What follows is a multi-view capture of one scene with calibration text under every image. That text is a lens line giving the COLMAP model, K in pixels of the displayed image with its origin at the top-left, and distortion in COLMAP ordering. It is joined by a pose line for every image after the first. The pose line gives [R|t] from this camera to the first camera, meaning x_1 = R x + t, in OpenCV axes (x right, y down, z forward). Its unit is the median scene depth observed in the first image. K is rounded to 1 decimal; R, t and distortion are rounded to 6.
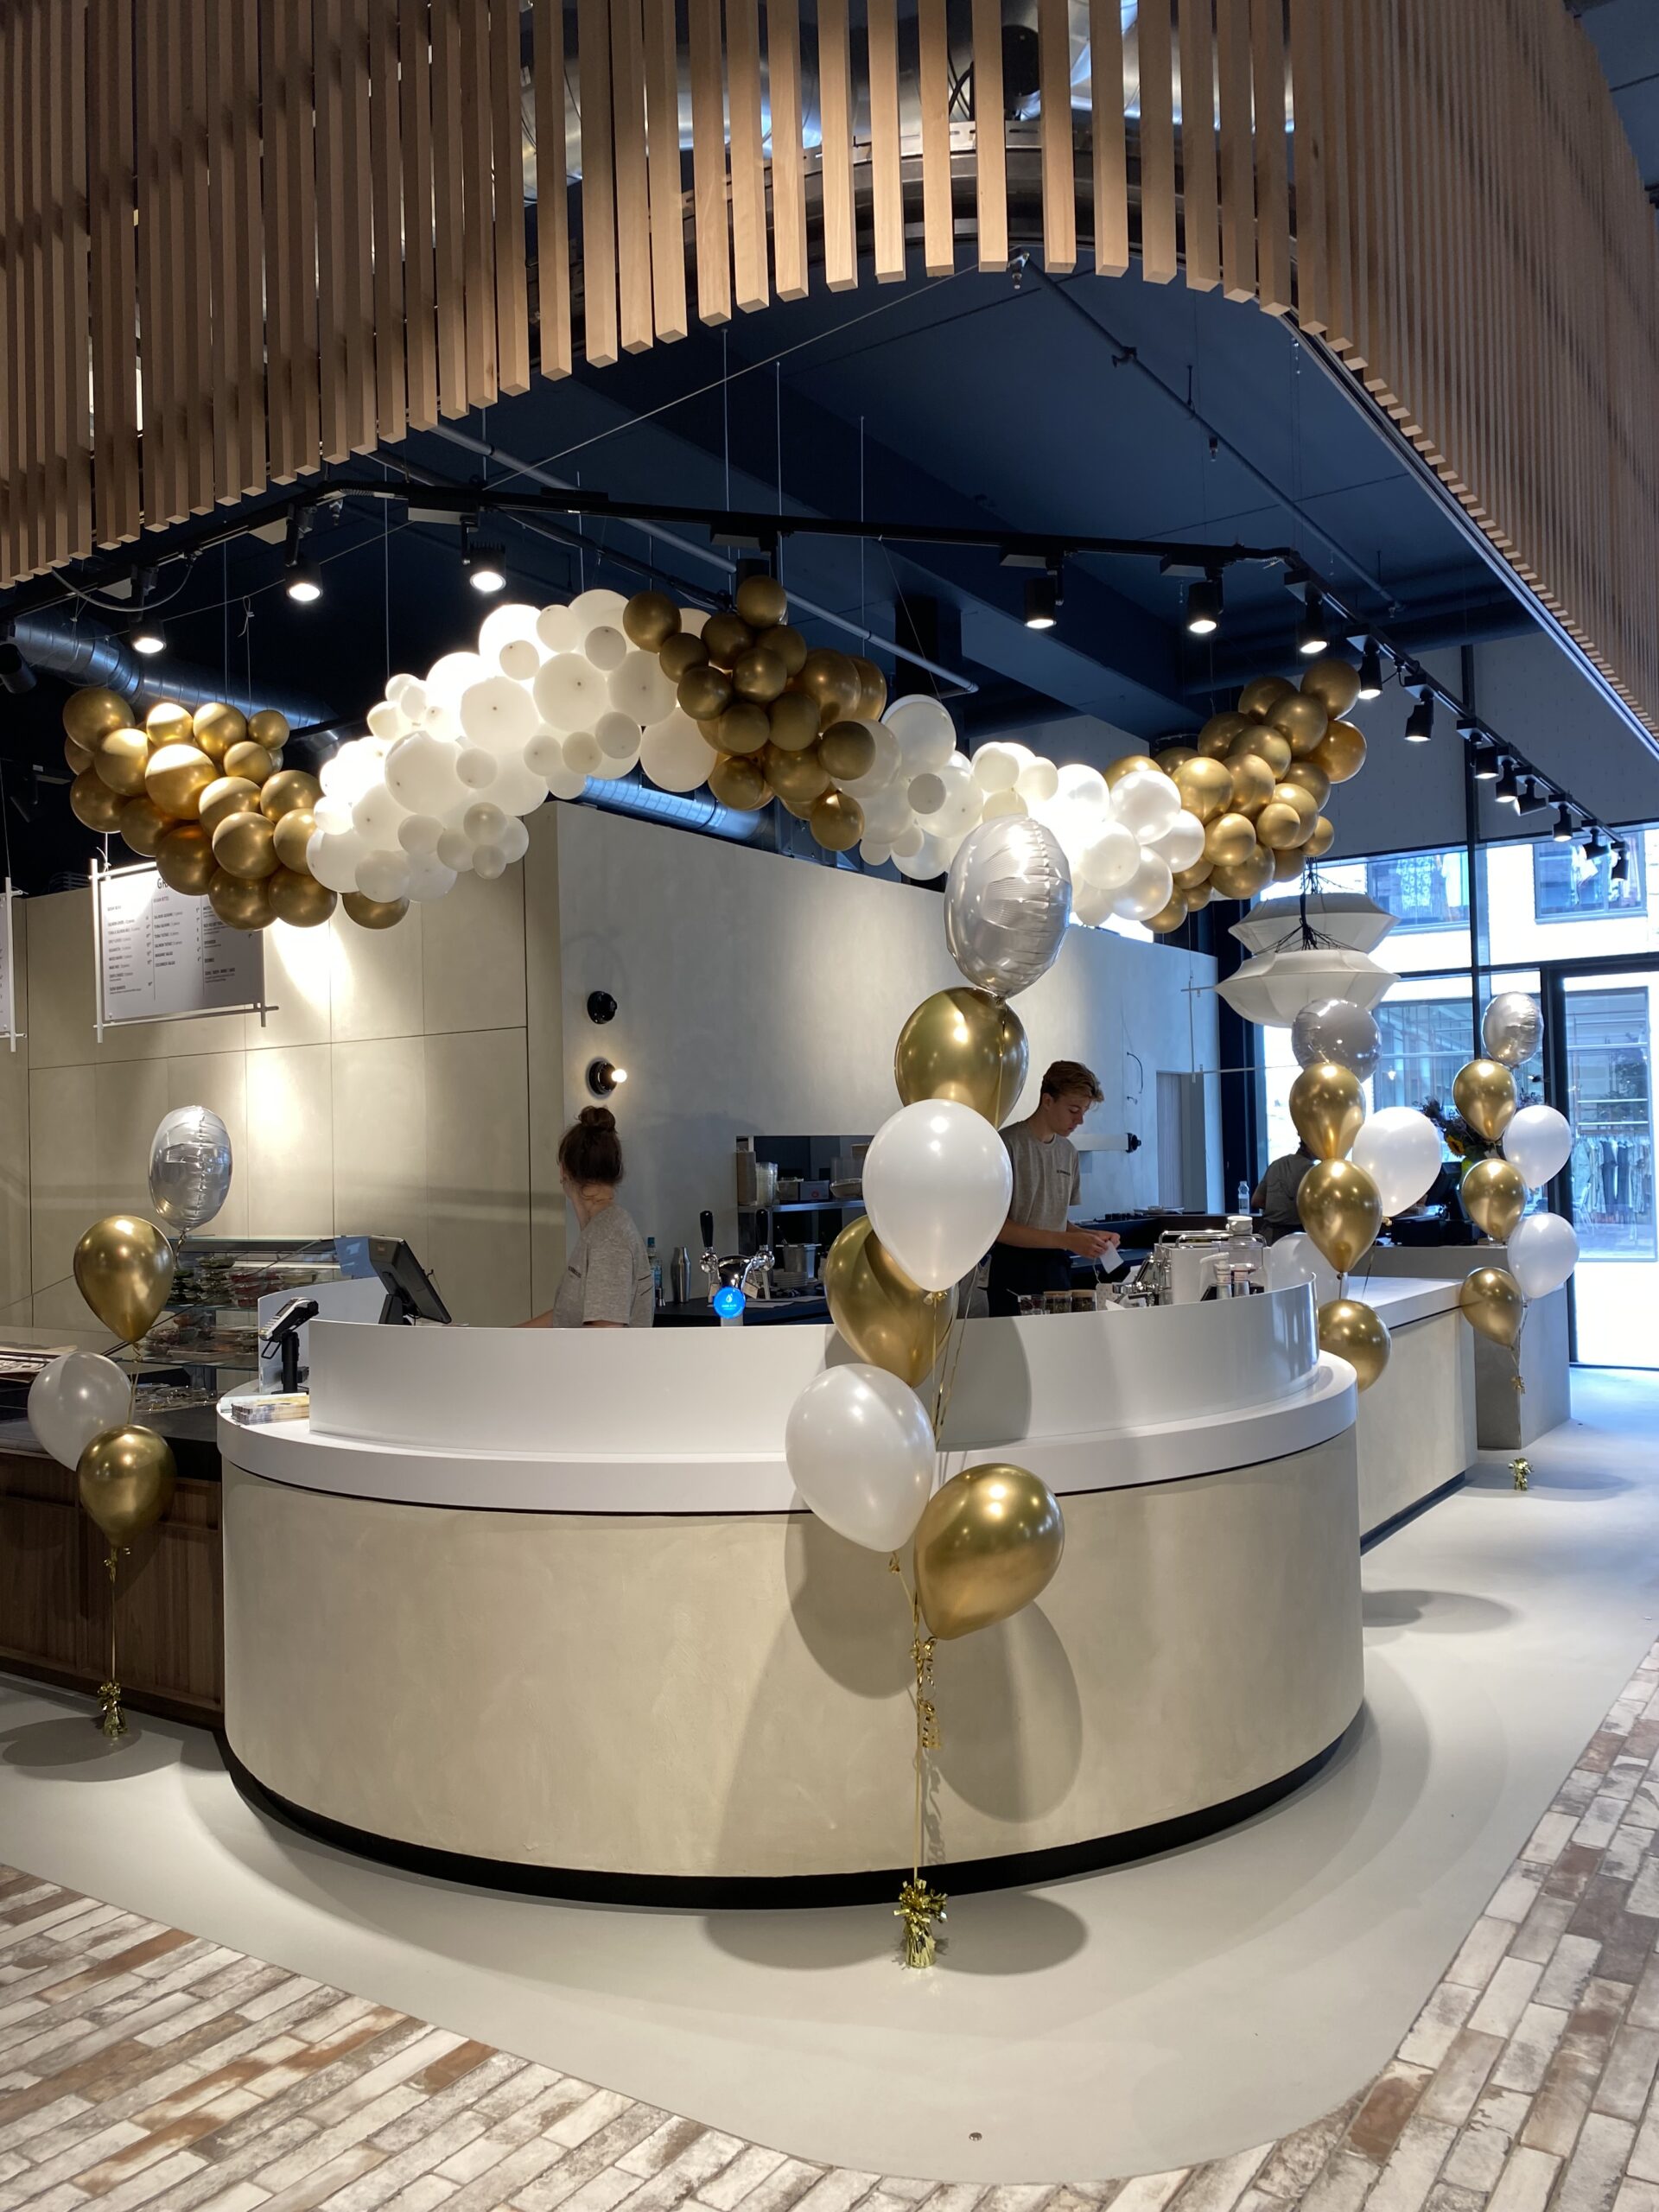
lens RADIAL K [[1690.0, 0, 850.4], [0, 1690.0, 1104.4], [0, 0, 1]] dist [0.010176, -0.004105]
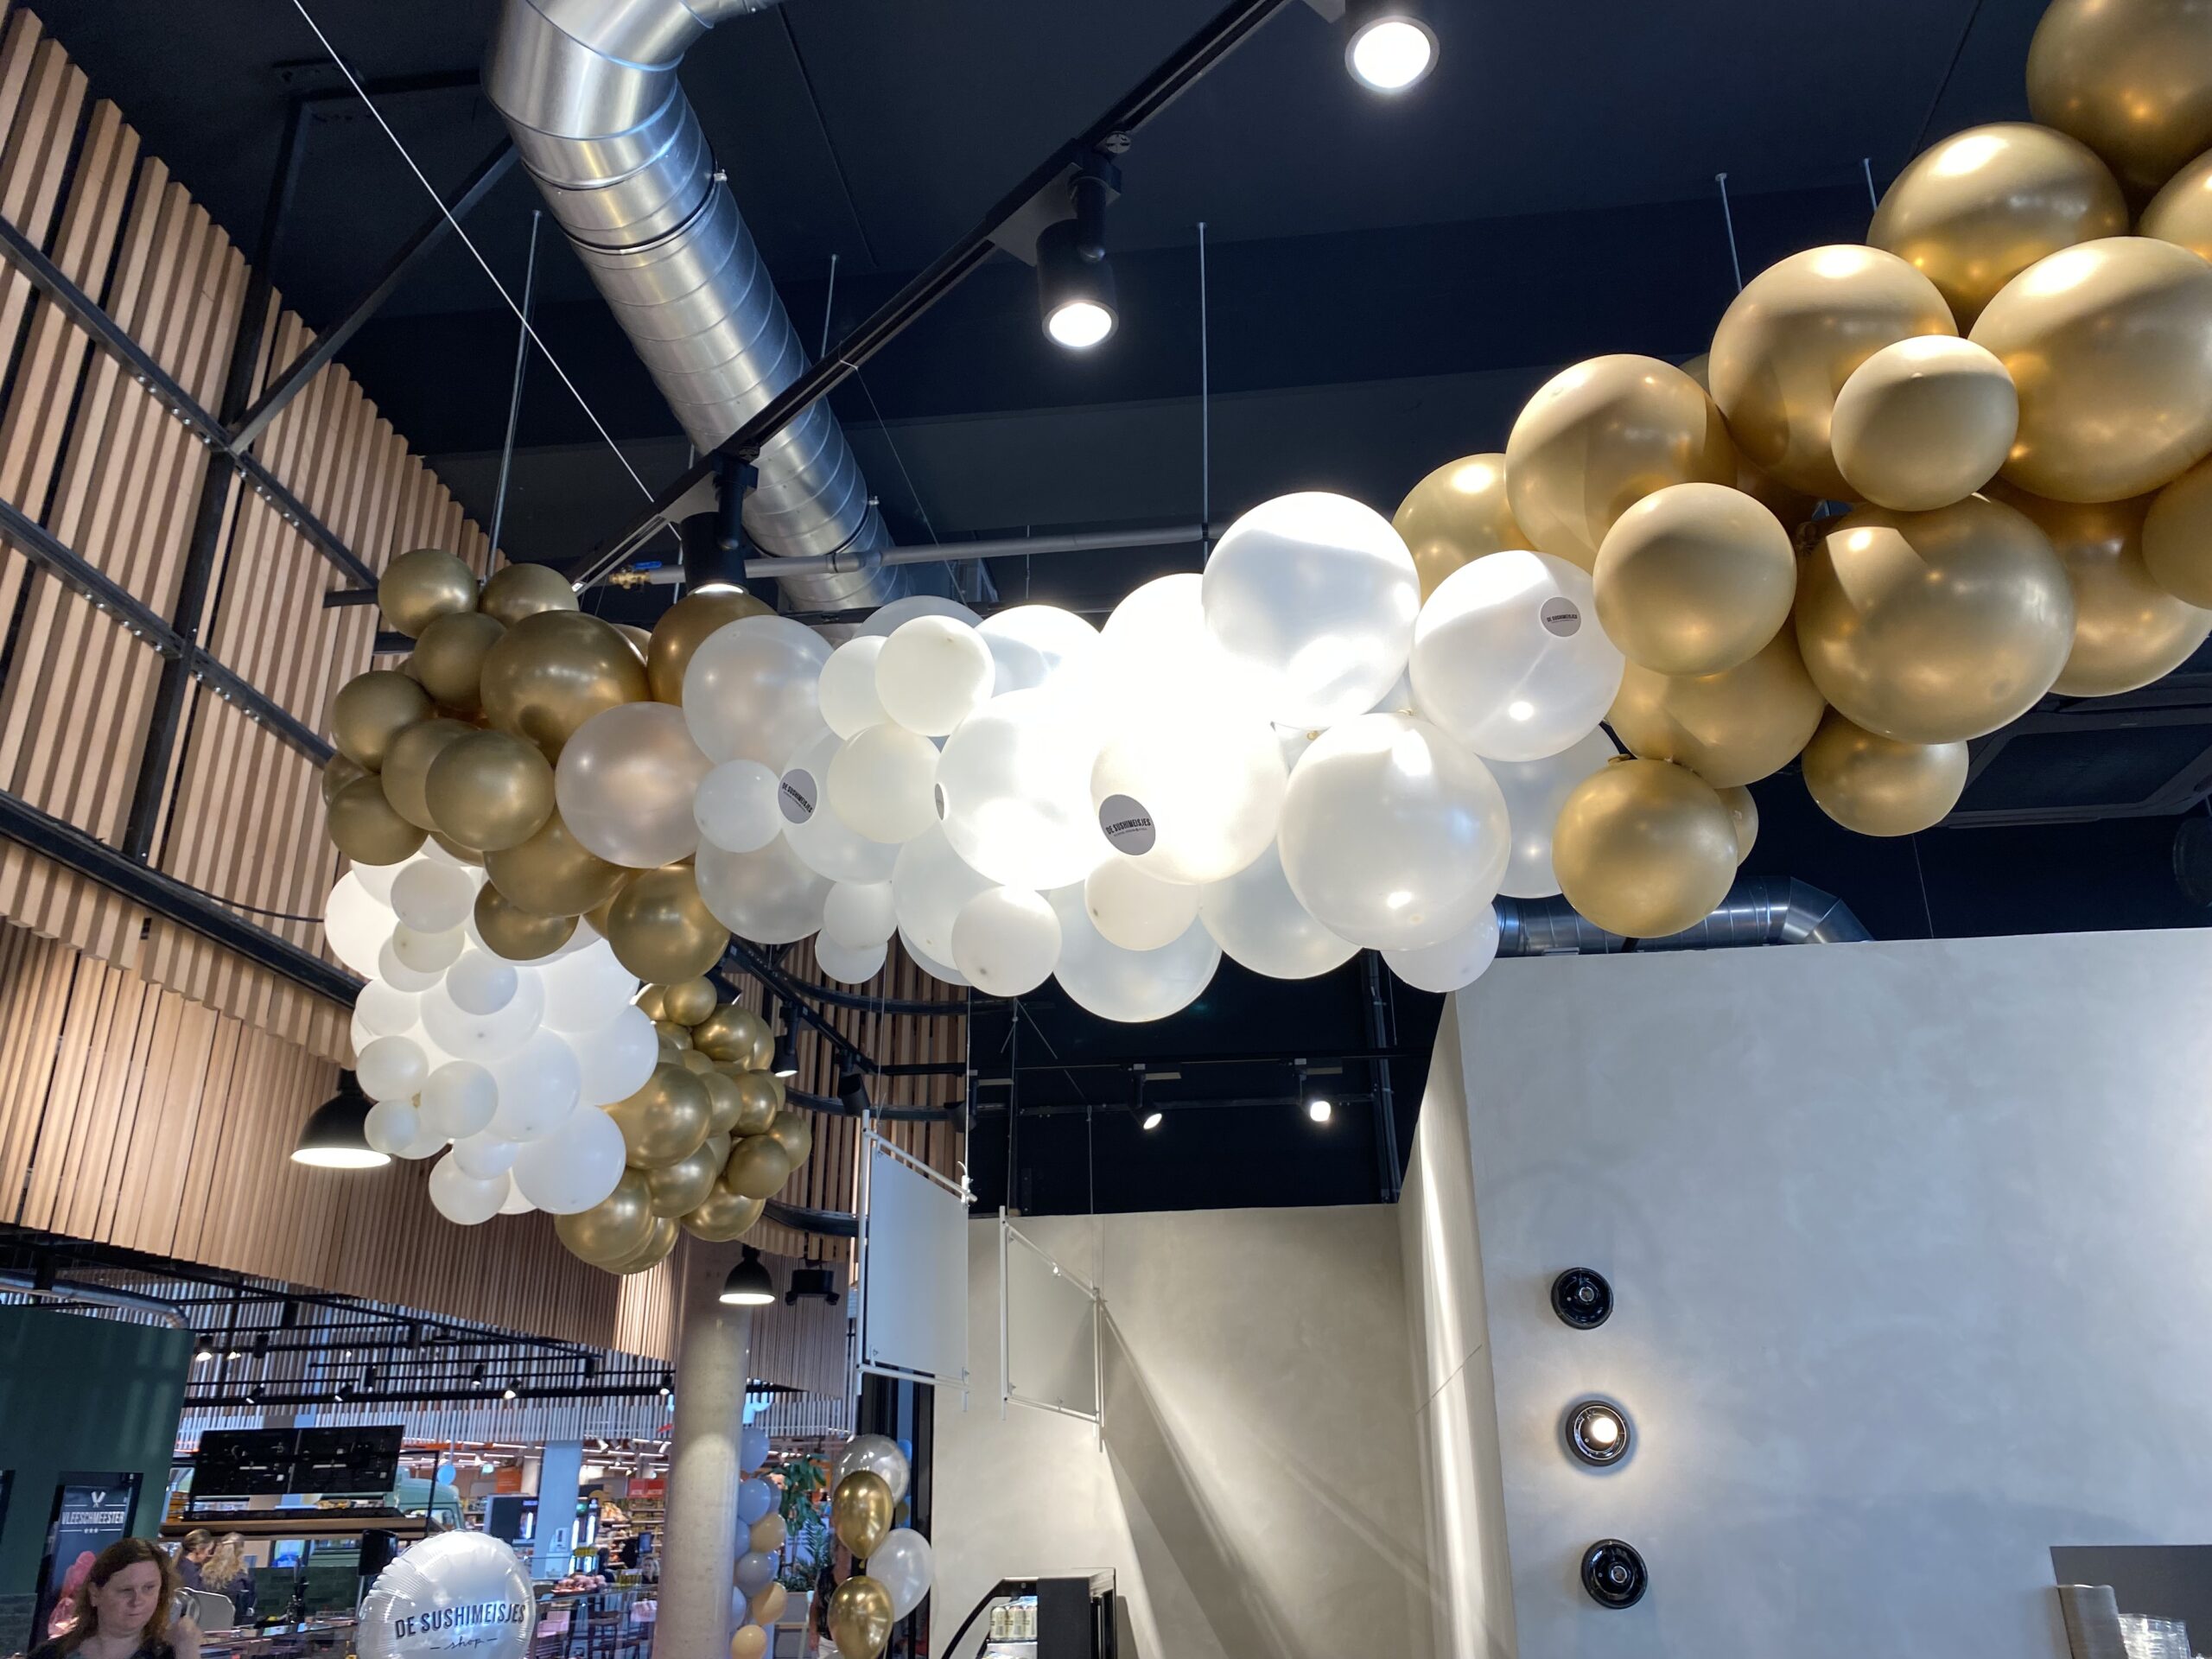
lens RADIAL K [[1718.1, 0, 1112.5], [0, 1718.1, 805.4], [0, 0, 1]] dist [0.008376, -0.013717]
pose [[0.446266, -0.321343, -0.835216, 0.510857], [0.034456, 0.938784, -0.342779, -0.035196], [0.894237, 0.124193, 0.430020, 1.014936]]
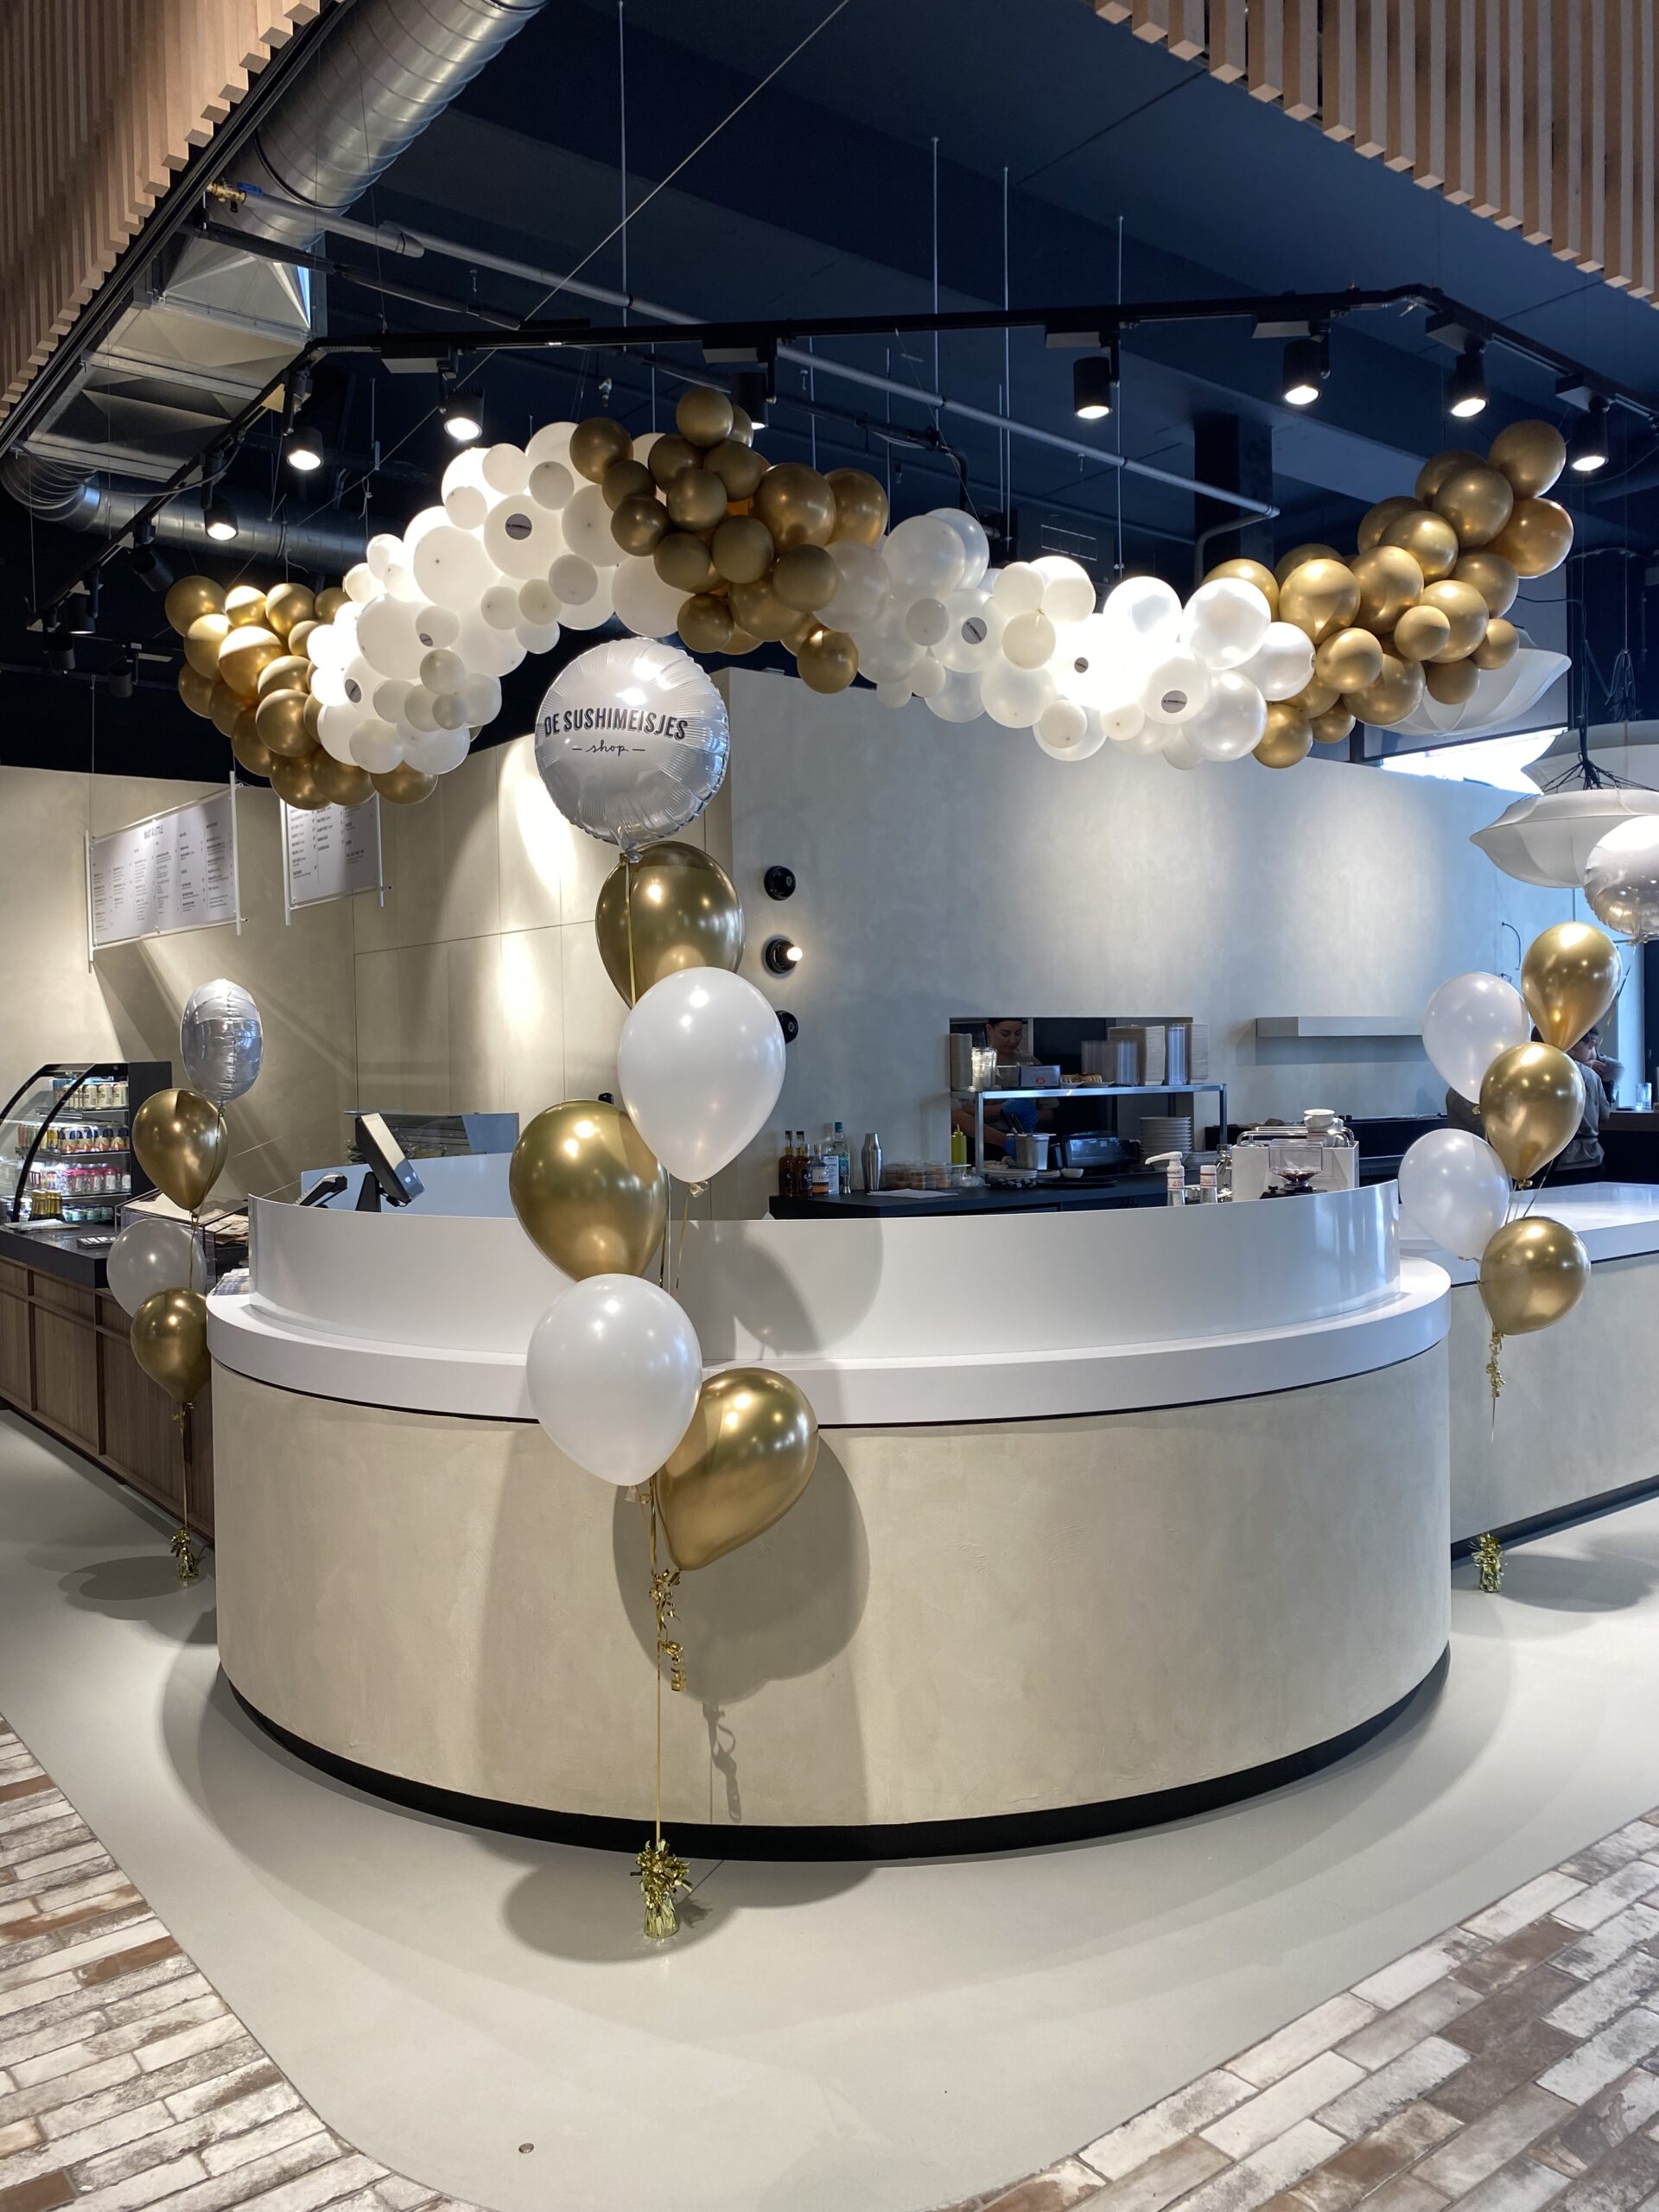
lens RADIAL K [[1685.3, 0, 848.8], [0, 1685.3, 1089.7], [0, 0, 1]] dist [0.017509, -0.013789]
pose [[0.950607, 0.015310, -0.310020, 0.316376], [0.002973, 0.998288, 0.058413, 0.007510], [0.310384, -0.056450, 0.948934, 0.160880]]
